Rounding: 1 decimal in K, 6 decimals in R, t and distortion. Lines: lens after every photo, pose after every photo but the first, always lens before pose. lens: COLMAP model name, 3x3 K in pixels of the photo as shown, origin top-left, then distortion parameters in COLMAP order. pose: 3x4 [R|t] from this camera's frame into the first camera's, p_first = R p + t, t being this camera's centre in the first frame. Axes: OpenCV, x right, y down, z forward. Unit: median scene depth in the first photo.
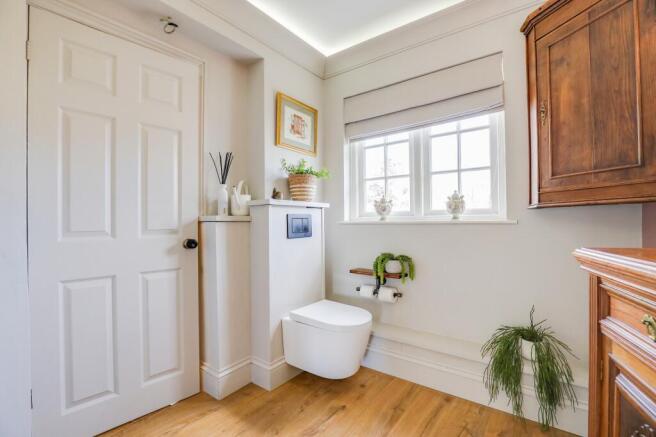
lens RADIAL K [[300.2, 0, 328.0], [0, 300.2, 218.5], [0, 0, 1]] dist [-0.029880, 0.000606]
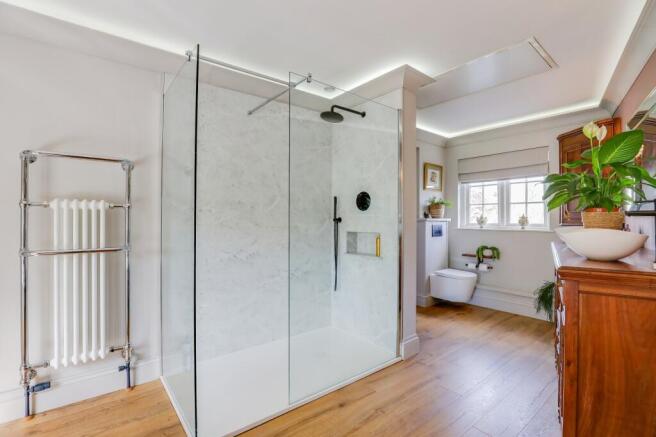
lens RADIAL K [[300.2, 0, 328.0], [0, 300.2, 218.5], [0, 0, 1]] dist [-0.029880, 0.000606]
pose [[0.967556, 0.010282, -0.252446, -0.285945], [-0.009057, 0.999941, 0.006015, -0.059590], [0.252493, -0.003533, 0.967592, -1.076953]]
